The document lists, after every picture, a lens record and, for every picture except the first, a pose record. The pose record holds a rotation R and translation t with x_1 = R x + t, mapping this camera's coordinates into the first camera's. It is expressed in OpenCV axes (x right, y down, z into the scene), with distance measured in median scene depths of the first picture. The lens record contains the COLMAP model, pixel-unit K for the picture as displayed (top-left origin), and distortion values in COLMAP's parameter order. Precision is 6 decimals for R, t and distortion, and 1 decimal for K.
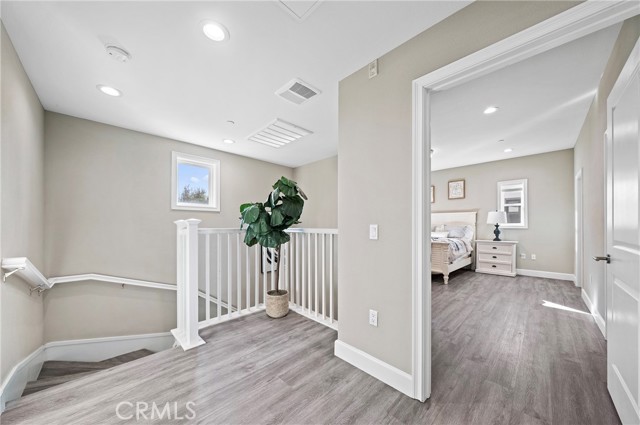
lens RADIAL K [[217.5, 0, 319.4], [0, 217.5, 226.1], [0, 0, 1]] dist [-0.007027, 0.000540]
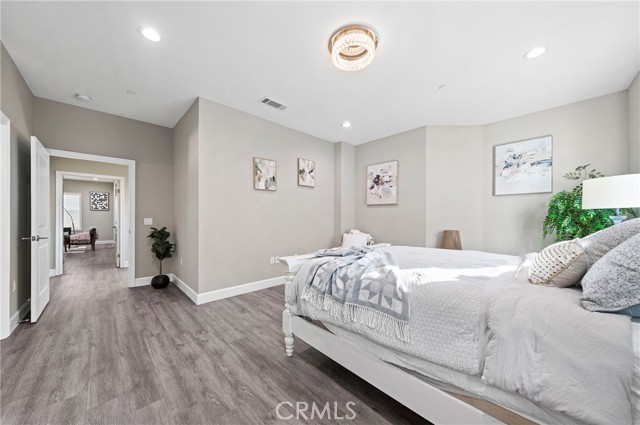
lens RADIAL K [[217.5, 0, 314.5], [0, 217.5, 220.6], [0, 0, 1]] dist [-0.007027, 0.000540]
pose [[0.006882, 0.008383, -0.999941, 0.831491], [-0.000083, 0.999965, 0.008383, -0.001085], [0.999976, 0.000025, 0.006883, 0.860409]]
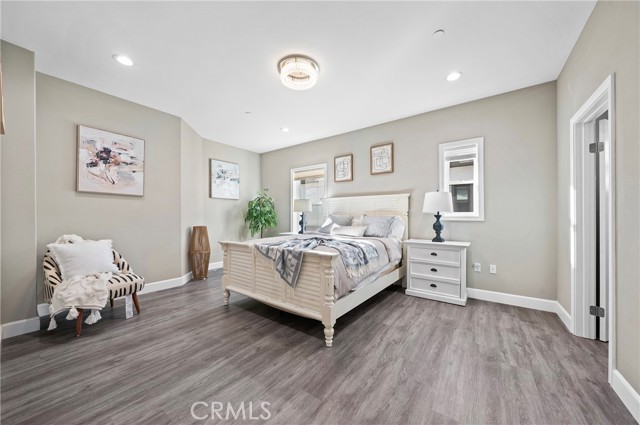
lens RADIAL K [[217.5, 0, 320.9], [0, 217.5, 213.2], [0, 0, 1]] dist [-0.007027, 0.000540]
pose [[0.988463, 0.006353, 0.151331, 0.406643], [-0.004143, 0.999880, -0.014914, -0.000006], [-0.151407, 0.014115, 0.988371, 0.453487]]
